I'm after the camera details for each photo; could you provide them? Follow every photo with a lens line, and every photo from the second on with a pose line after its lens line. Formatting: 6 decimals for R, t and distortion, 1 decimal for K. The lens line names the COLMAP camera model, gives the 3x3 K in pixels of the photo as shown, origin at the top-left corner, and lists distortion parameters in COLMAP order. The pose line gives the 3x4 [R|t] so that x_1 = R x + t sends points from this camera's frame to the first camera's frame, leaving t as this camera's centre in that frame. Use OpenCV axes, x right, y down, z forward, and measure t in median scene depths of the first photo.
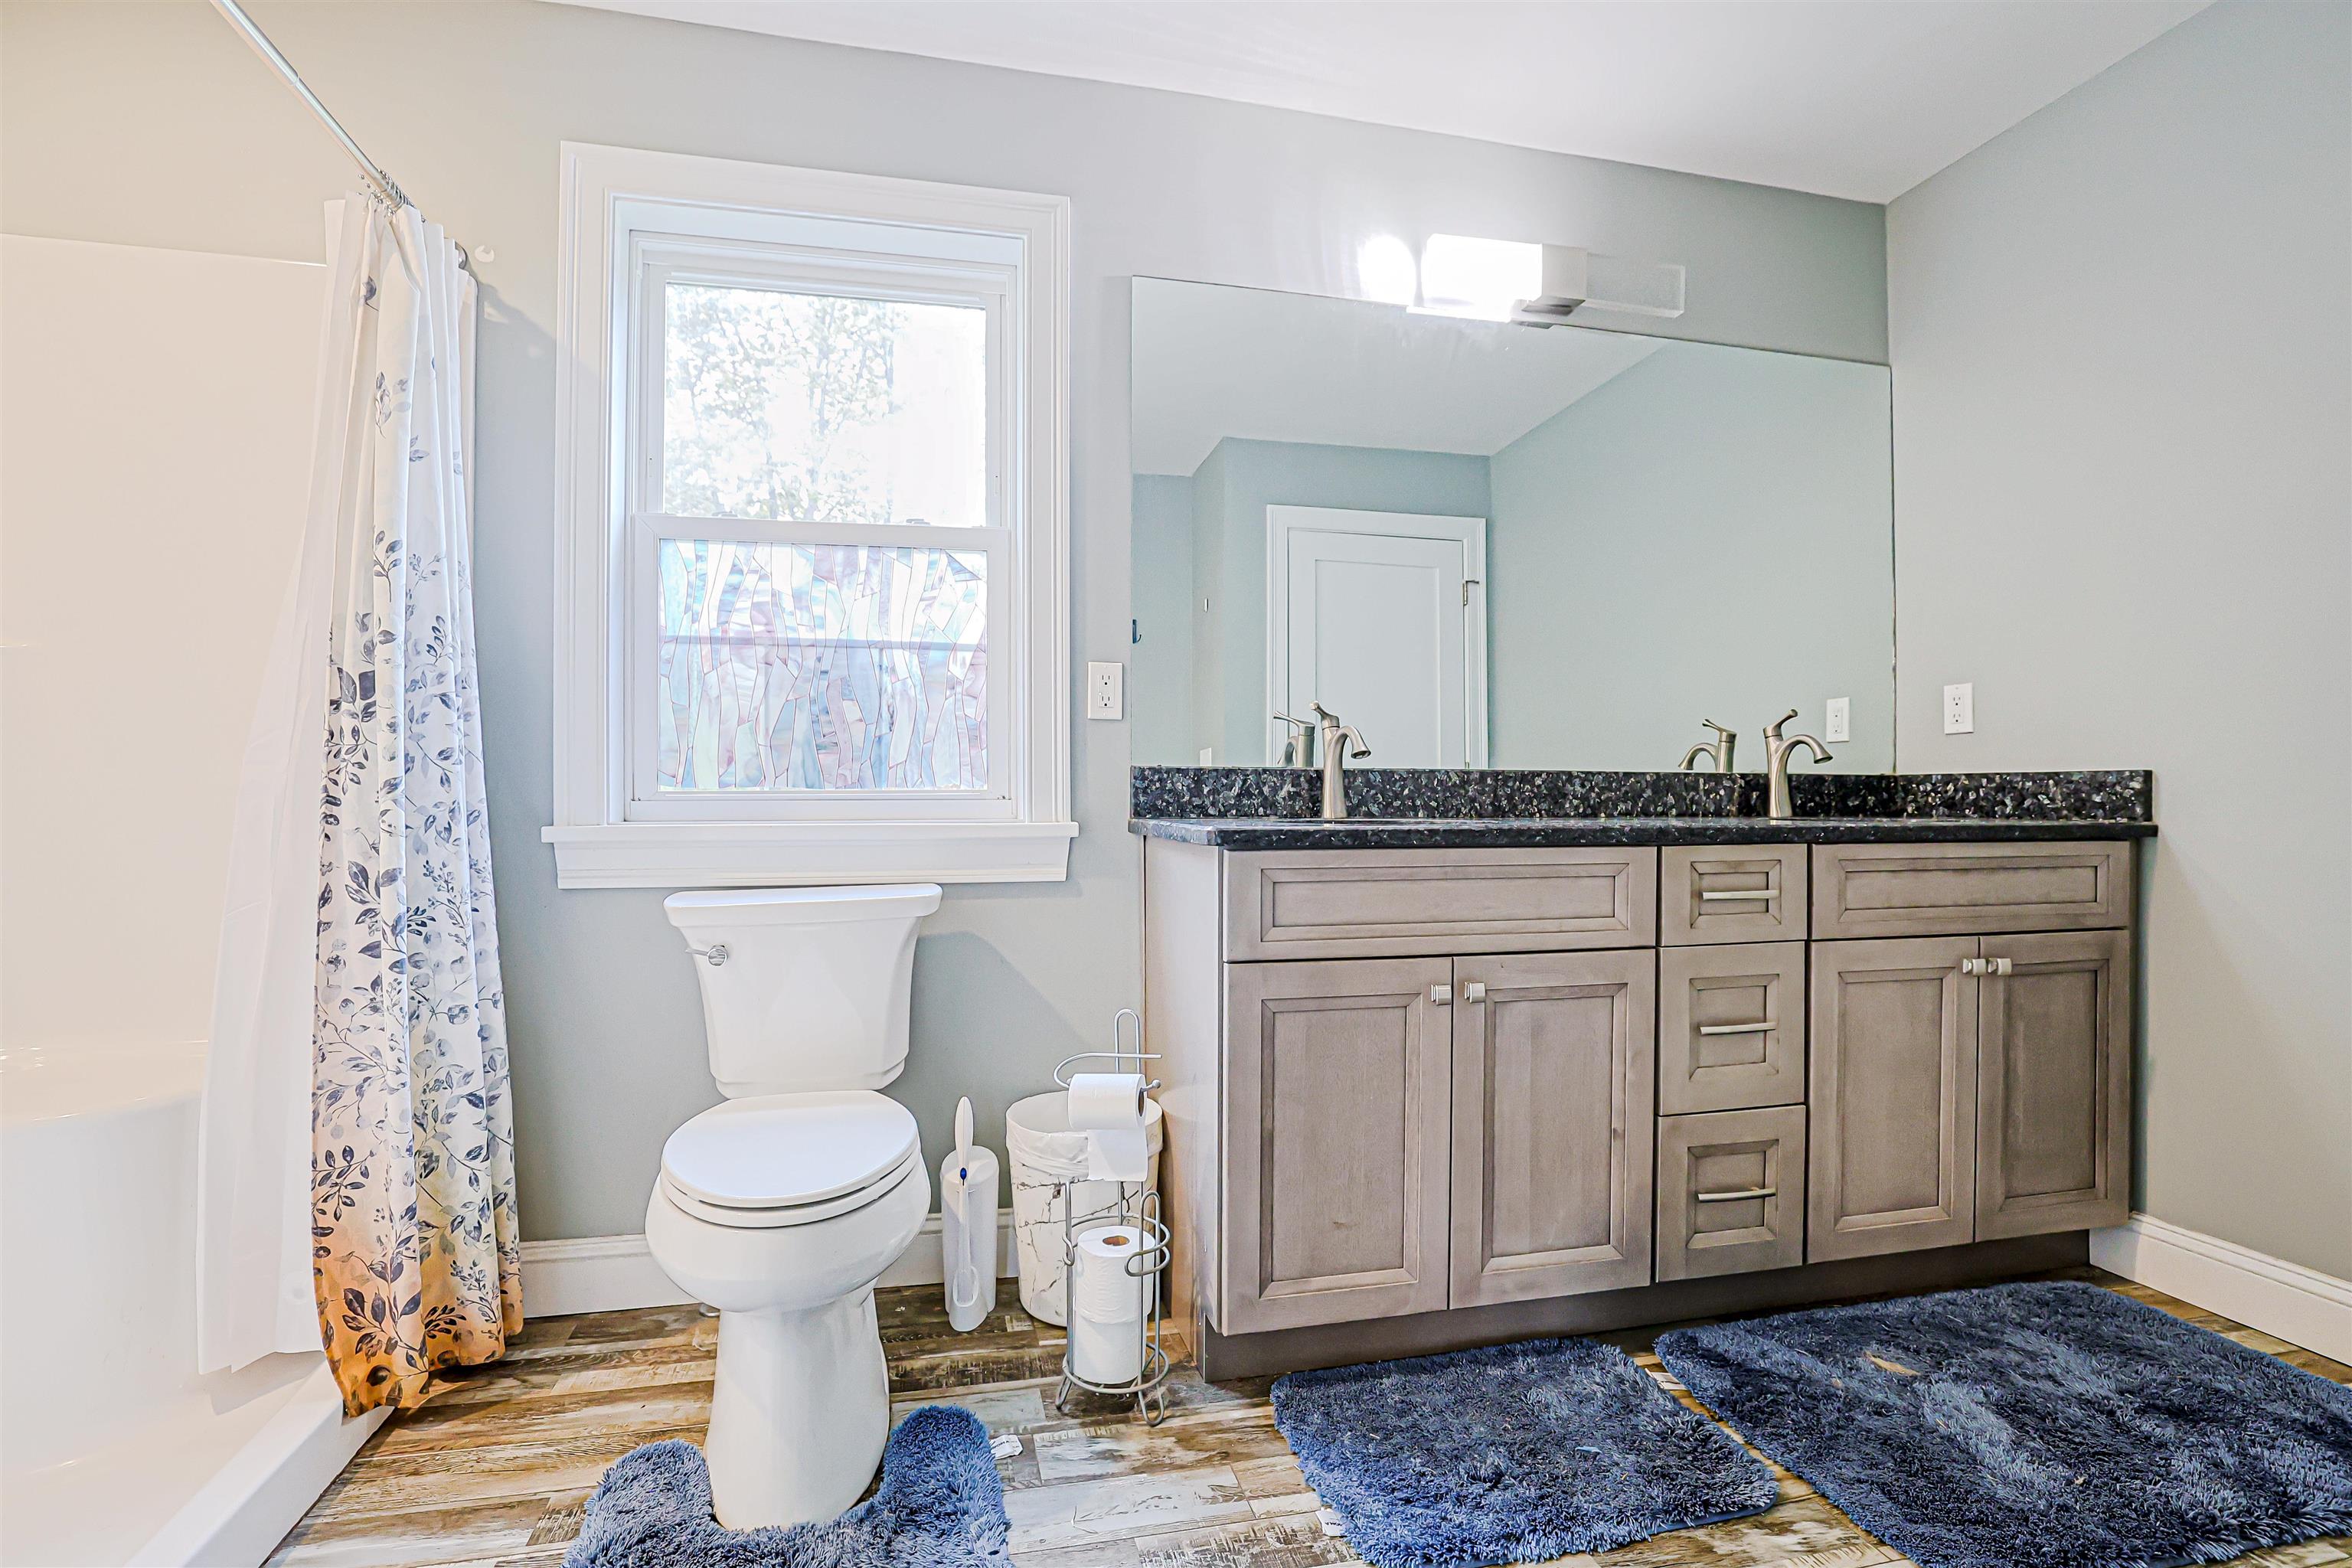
lens RADIAL K [[1086.4, 0, 1167.3], [0, 1086.4, 793.2], [0, 0, 1]] dist [-0.031761, 0.004454]
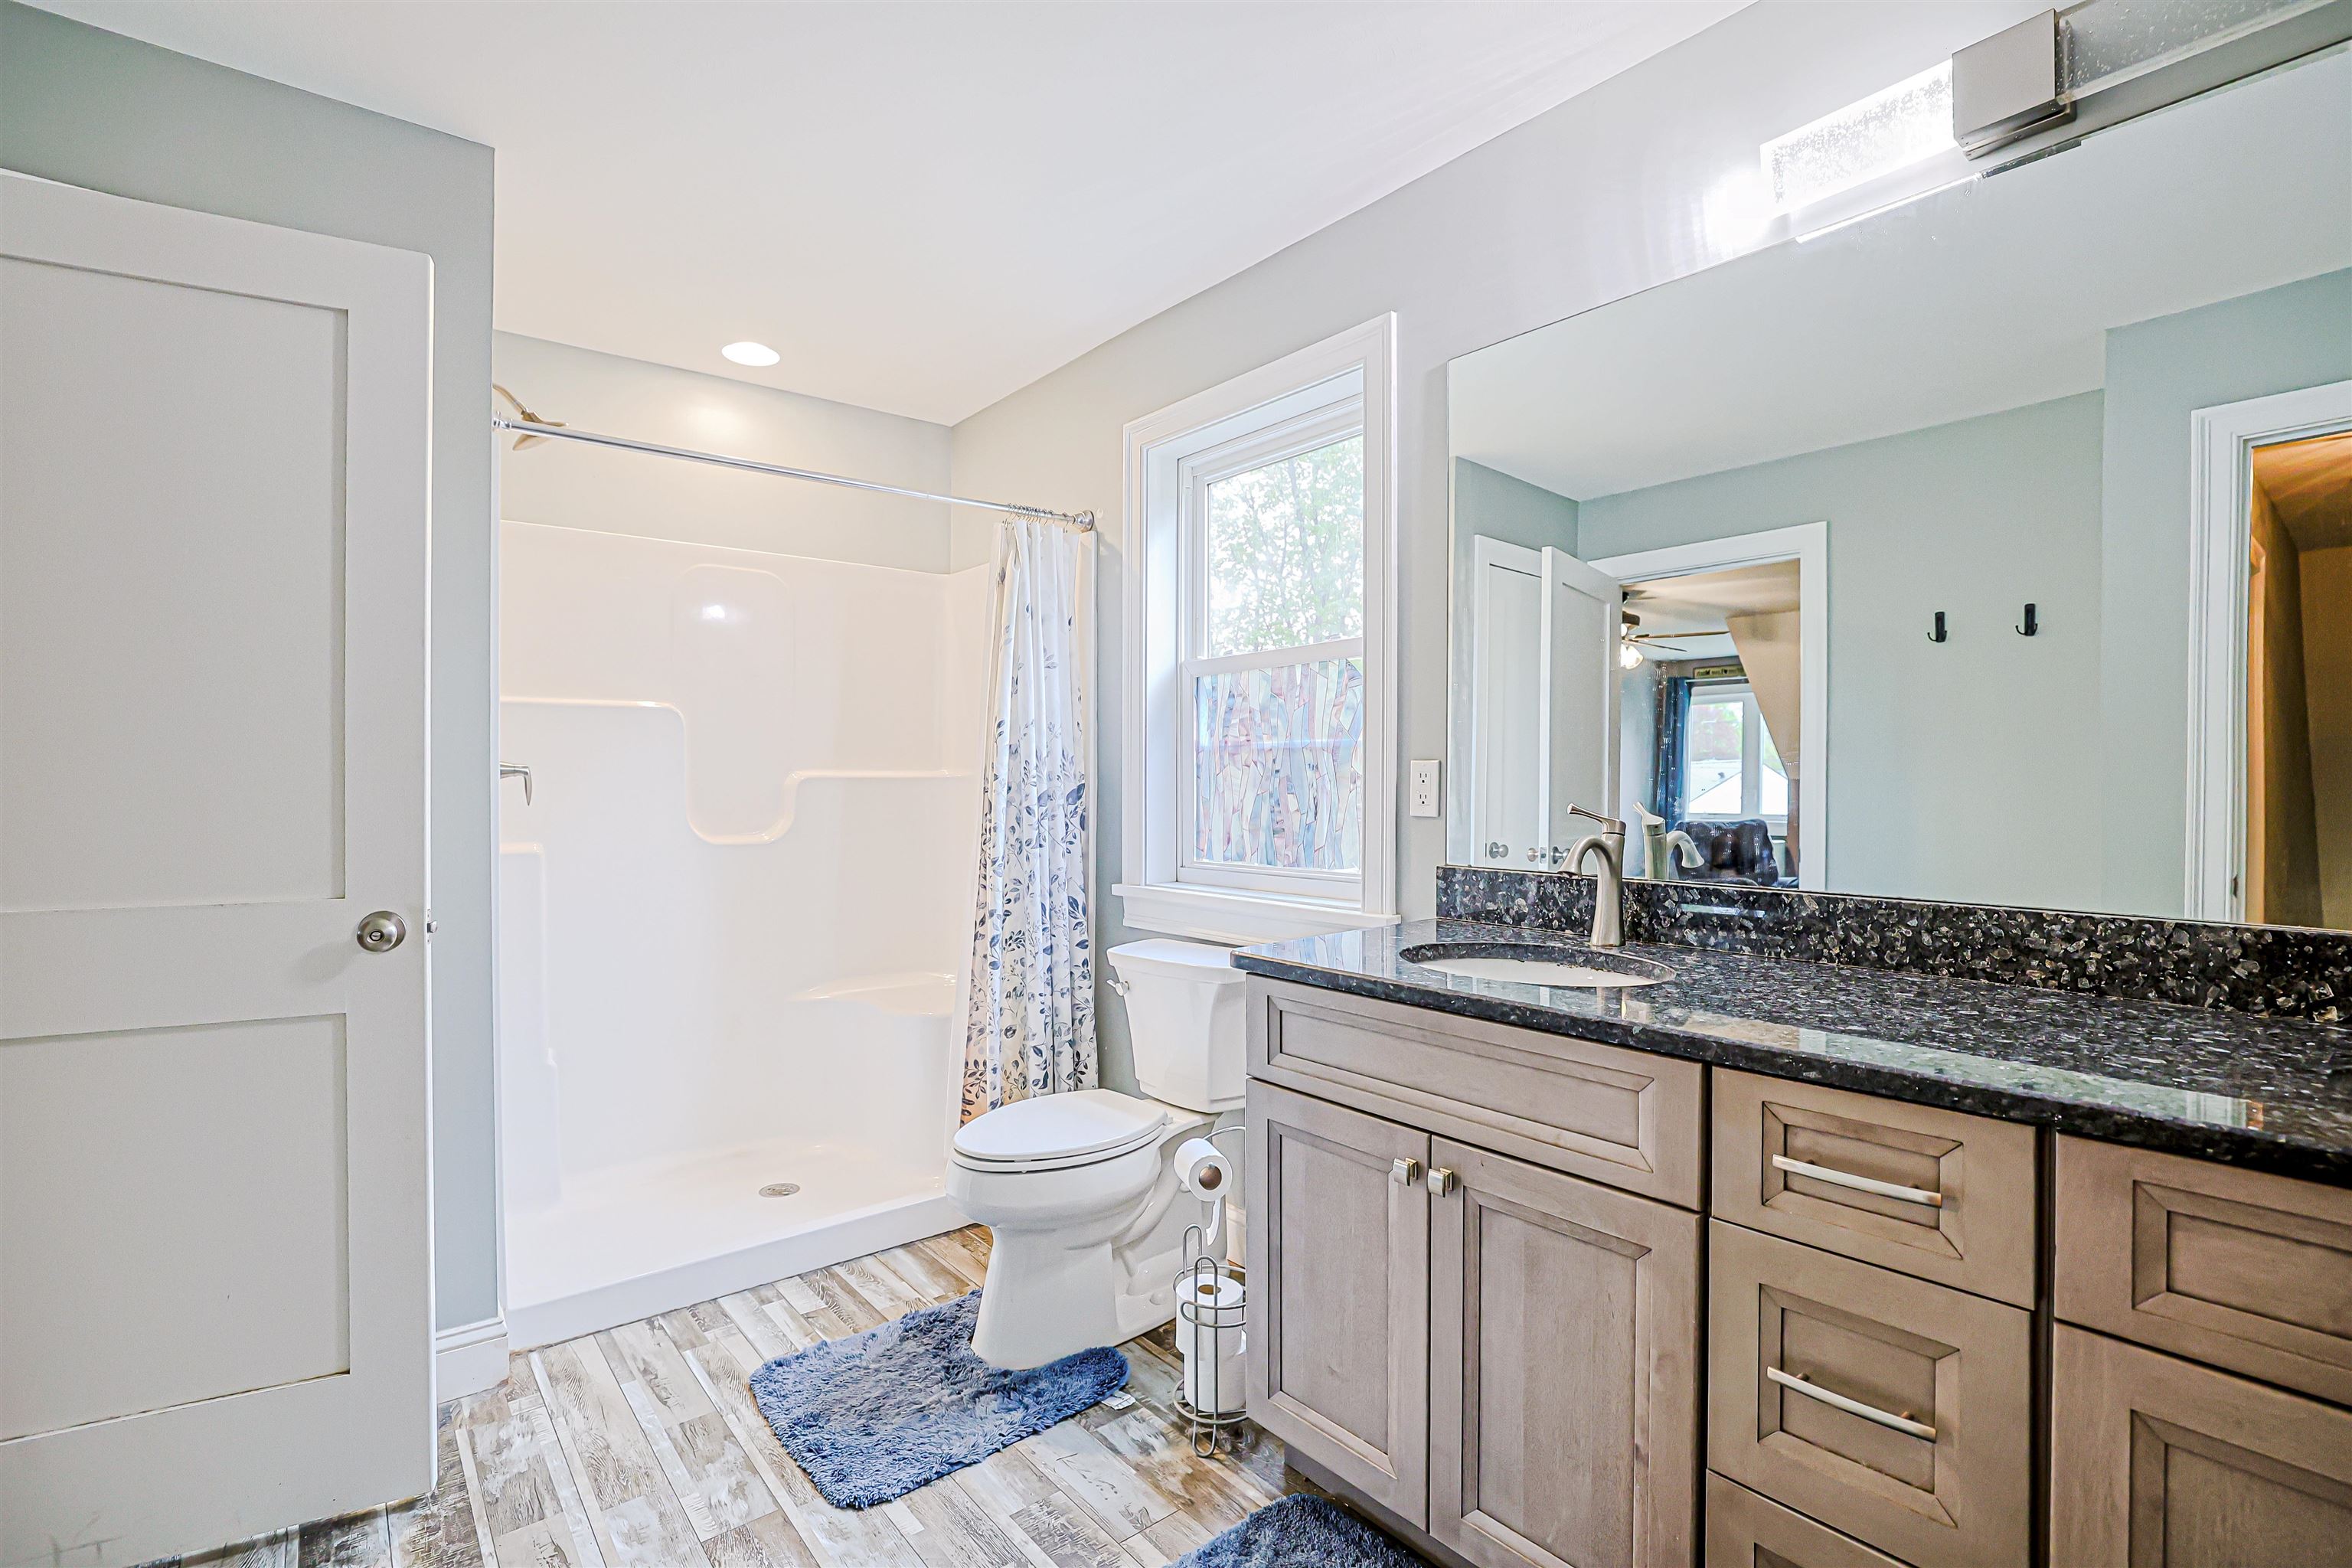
lens RADIAL K [[1086.4, 0, 1173.3], [0, 1086.4, 785.4], [0, 0, 1]] dist [-0.031761, 0.004454]
pose [[0.443841, 0.003346, -0.896099, 0.887254], [0.009514, 0.999919, 0.008446, -0.128293], [0.896055, -0.012274, 0.443774, 0.411093]]
